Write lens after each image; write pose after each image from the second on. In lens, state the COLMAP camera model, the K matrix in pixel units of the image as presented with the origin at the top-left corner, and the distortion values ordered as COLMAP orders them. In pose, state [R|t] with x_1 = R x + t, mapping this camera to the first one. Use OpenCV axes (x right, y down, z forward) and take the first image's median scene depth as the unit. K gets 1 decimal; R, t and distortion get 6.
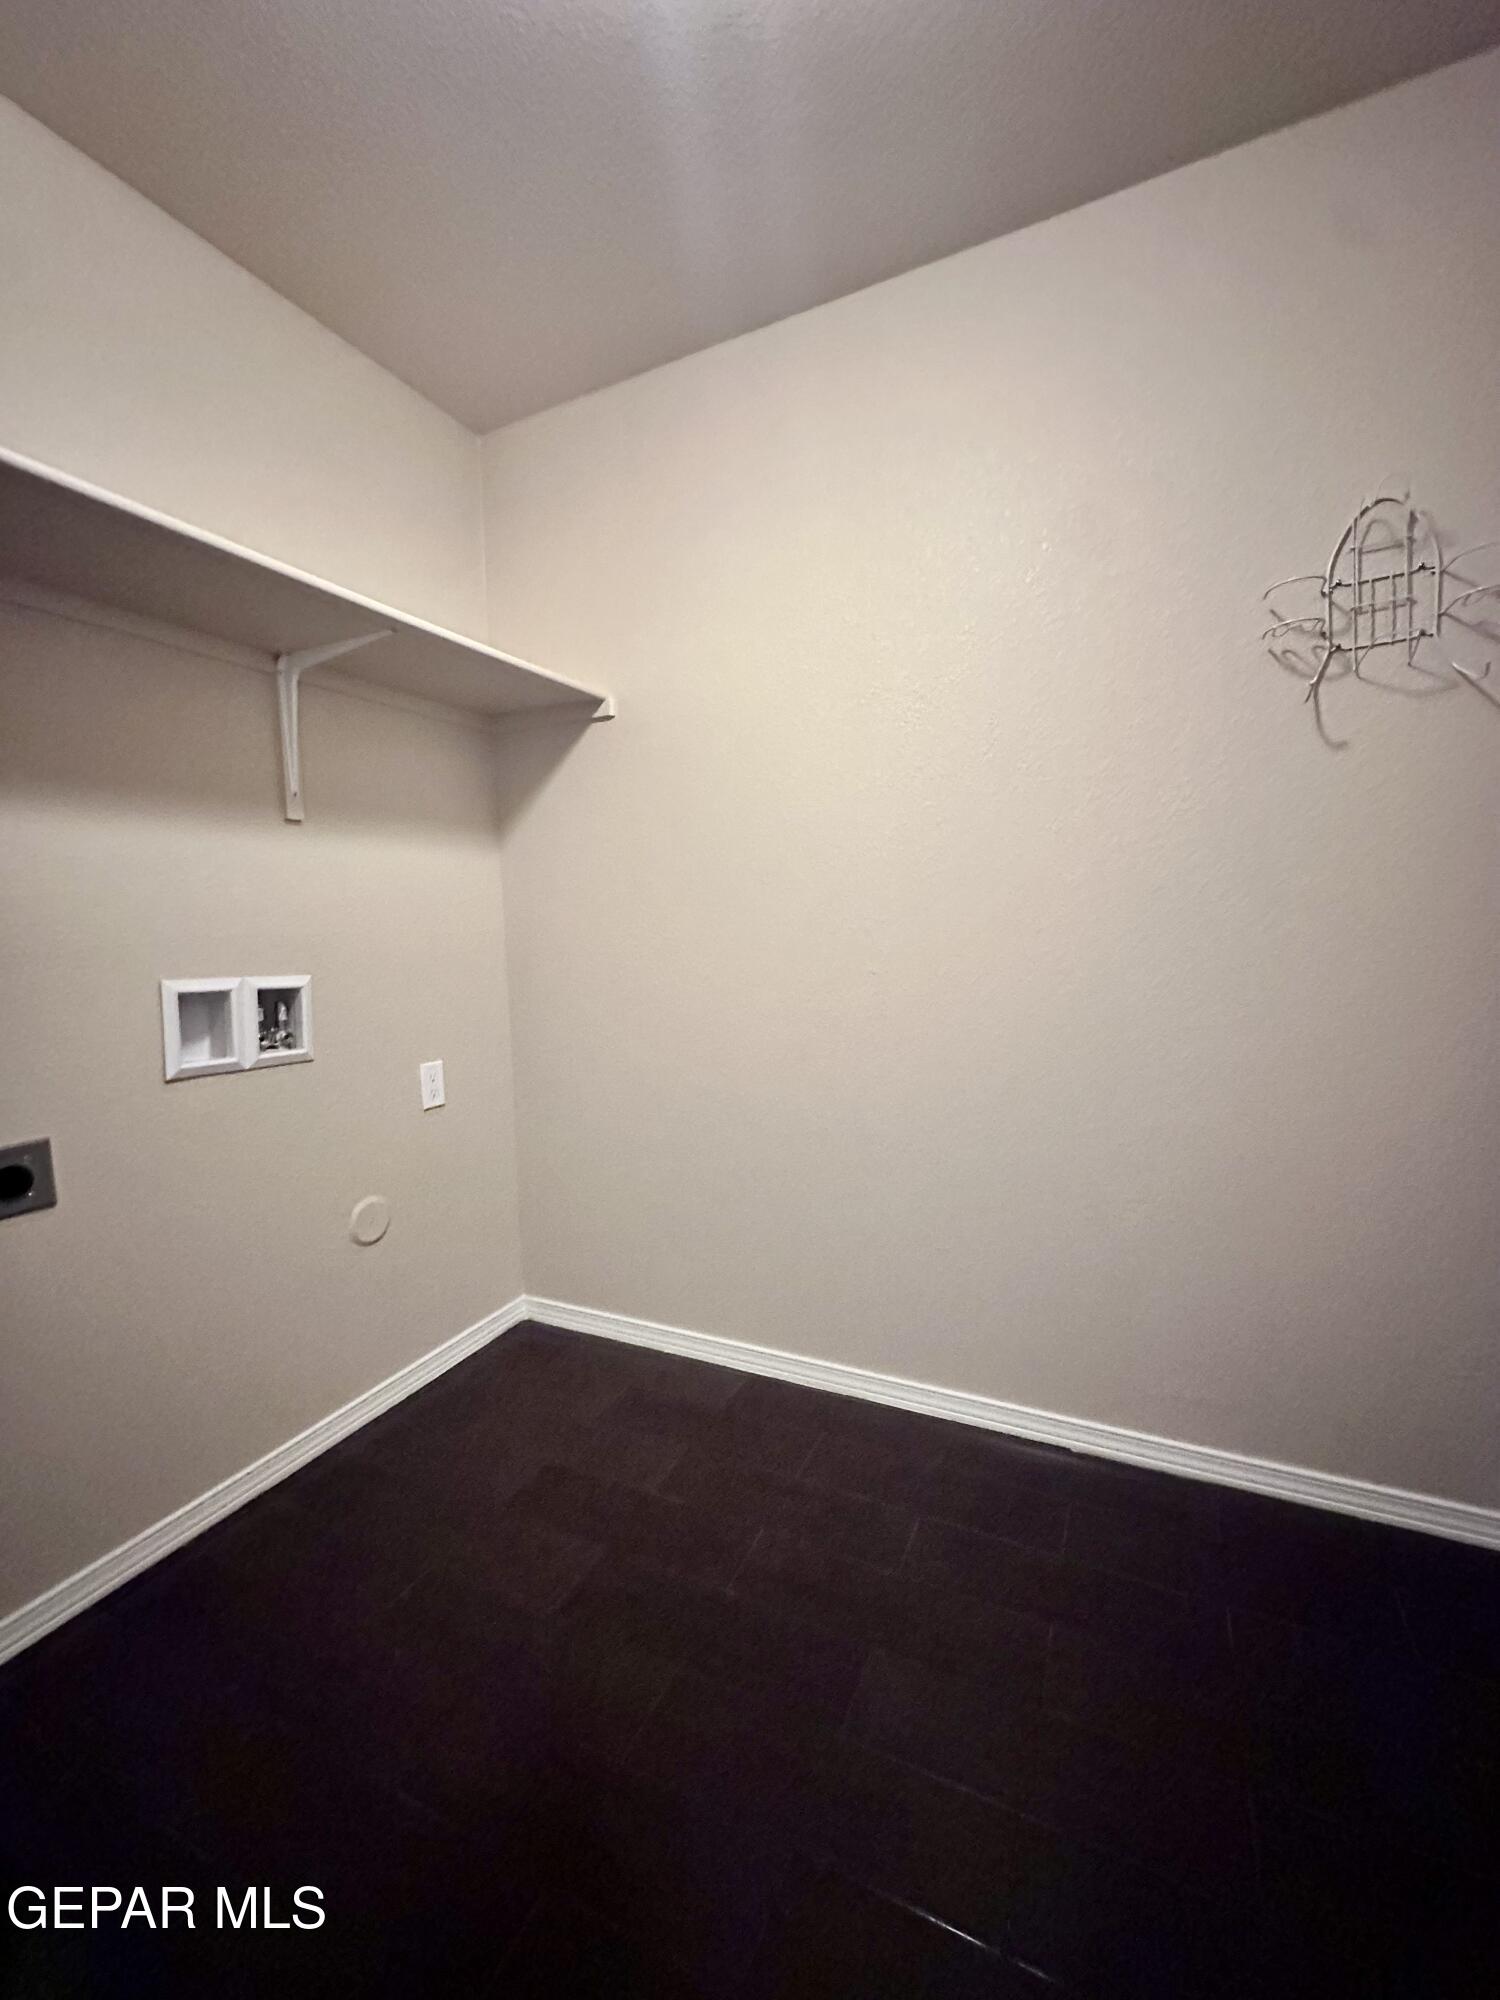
lens RADIAL K [[794.7, 0, 746.8], [0, 794.7, 998.8], [0, 0, 1]] dist [-0.001437, 0.000076]
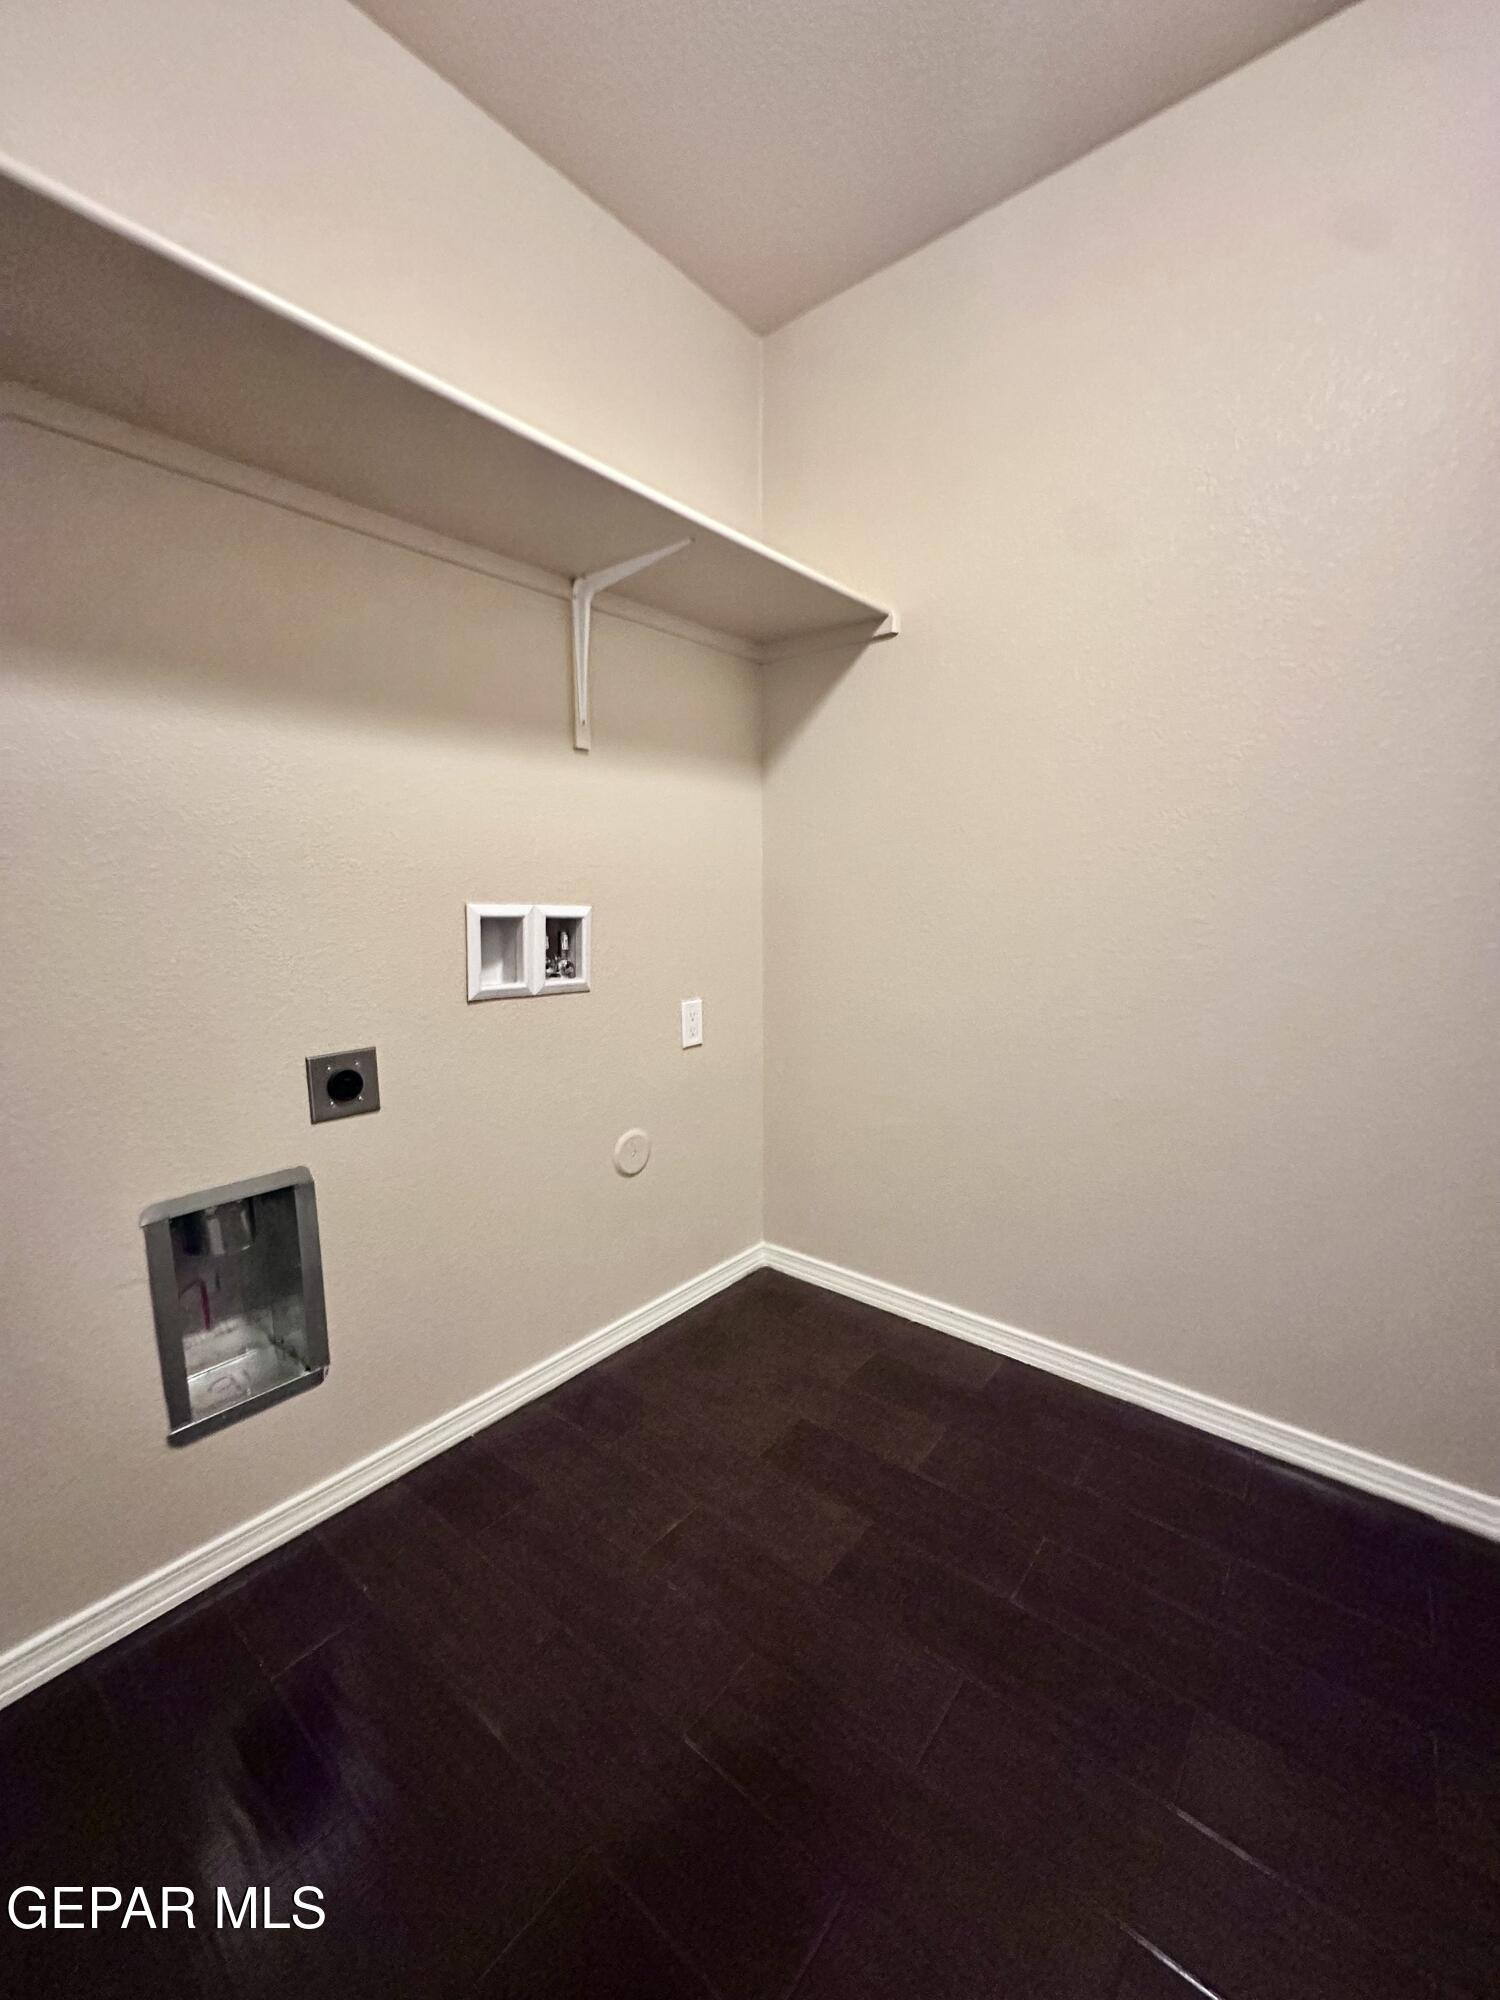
lens RADIAL K [[794.7, 0, 747.1], [0, 794.7, 998.3], [0, 0, 1]] dist [-0.001437, 0.000076]
pose [[0.969067, 0.057140, -0.240094, -0.111818], [-0.044746, 0.997384, 0.056762, 0.021561], [0.242709, -0.044263, 0.969089, 0.070704]]
